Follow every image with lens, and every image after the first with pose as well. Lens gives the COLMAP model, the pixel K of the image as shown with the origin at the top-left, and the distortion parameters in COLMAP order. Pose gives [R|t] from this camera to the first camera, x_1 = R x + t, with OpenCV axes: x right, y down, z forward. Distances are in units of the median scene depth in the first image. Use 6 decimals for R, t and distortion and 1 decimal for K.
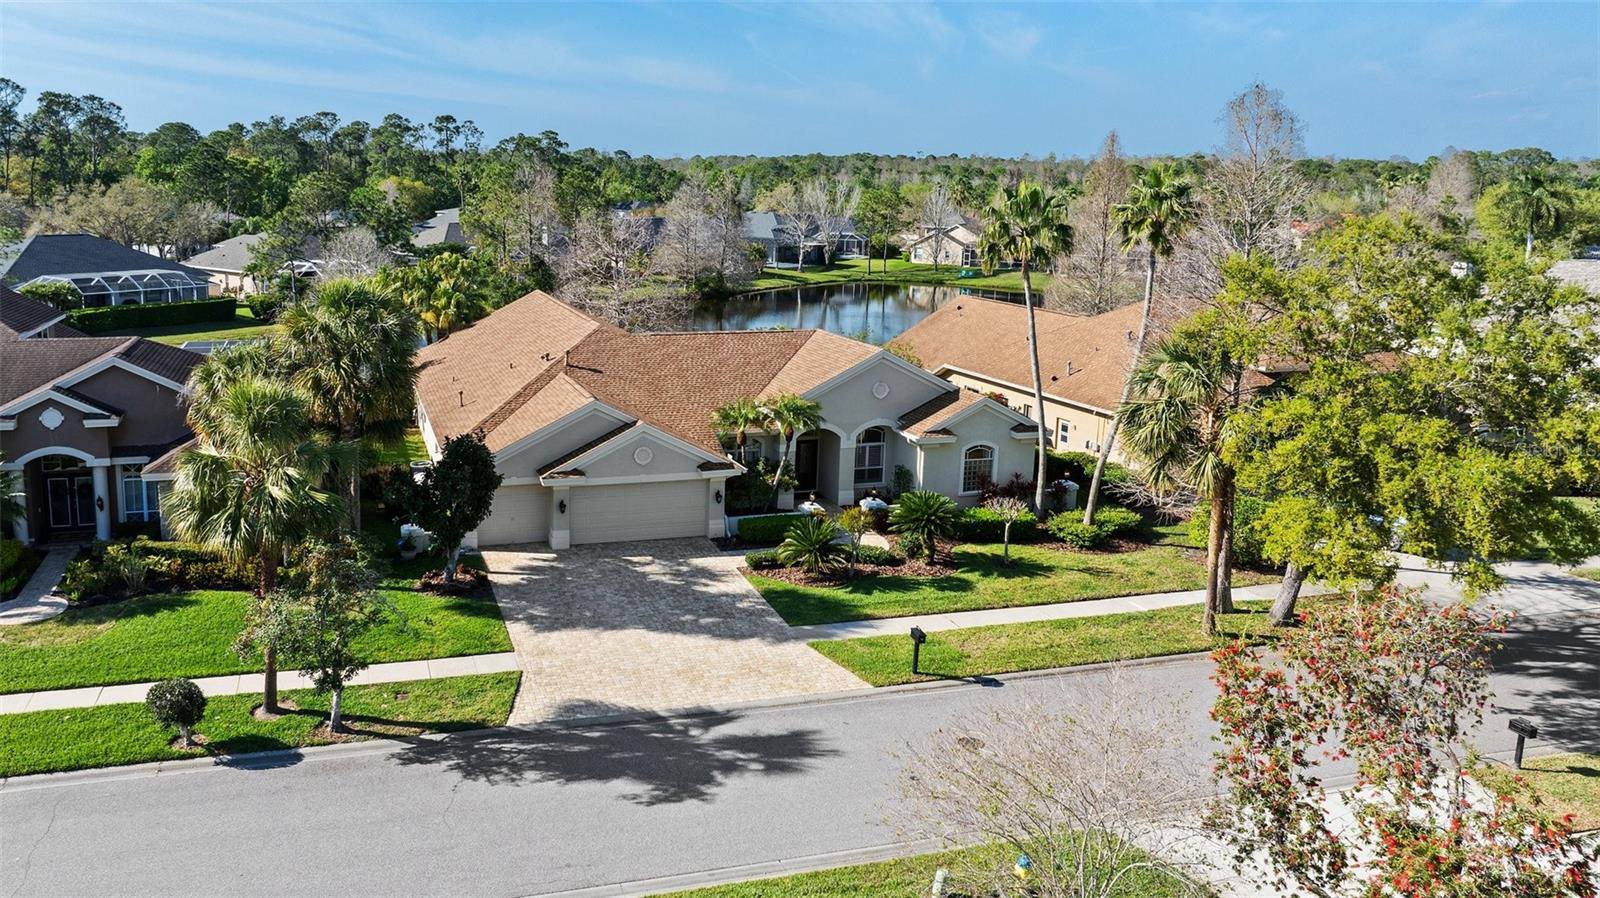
lens RADIAL K [[1132.7, 0, 800.0], [0, 1132.7, 449.0], [0, 0, 1]] dist [-0.001072, -0.000346]
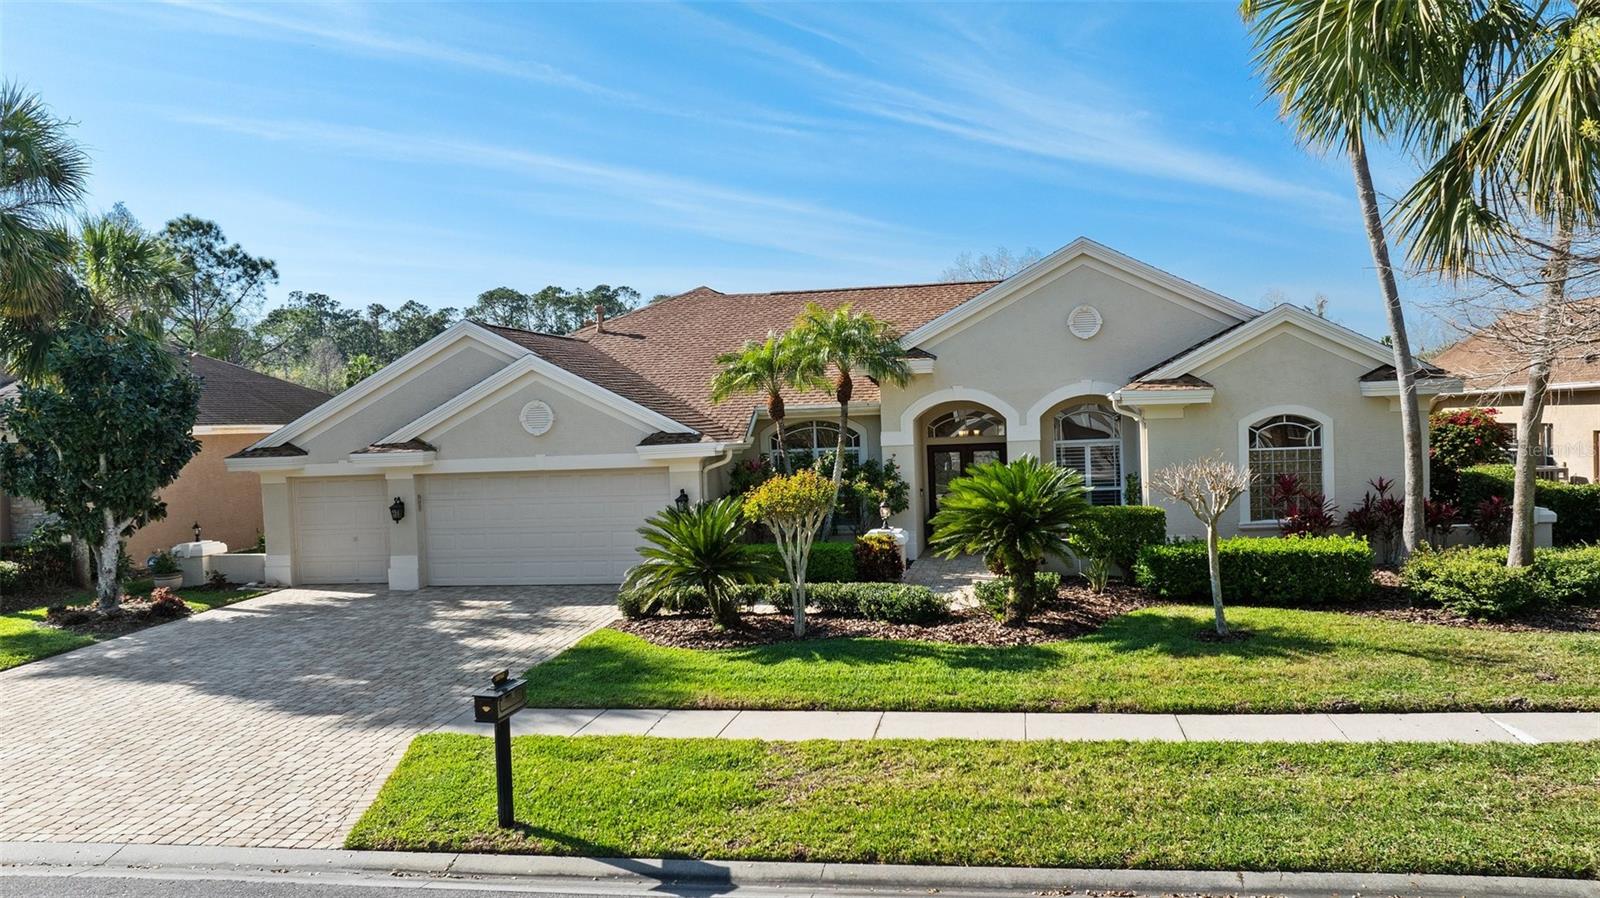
lens RADIAL K [[1304.9, 0, 800.0], [0, 1304.9, 449.0], [0, 0, 1]] dist [-0.007760, -0.003051]
pose [[0.895337, -0.031104, -0.444302, 0.250425], [-0.038050, 0.988570, -0.145882, 0.107703], [0.443762, 0.147519, 0.883920, 0.523544]]
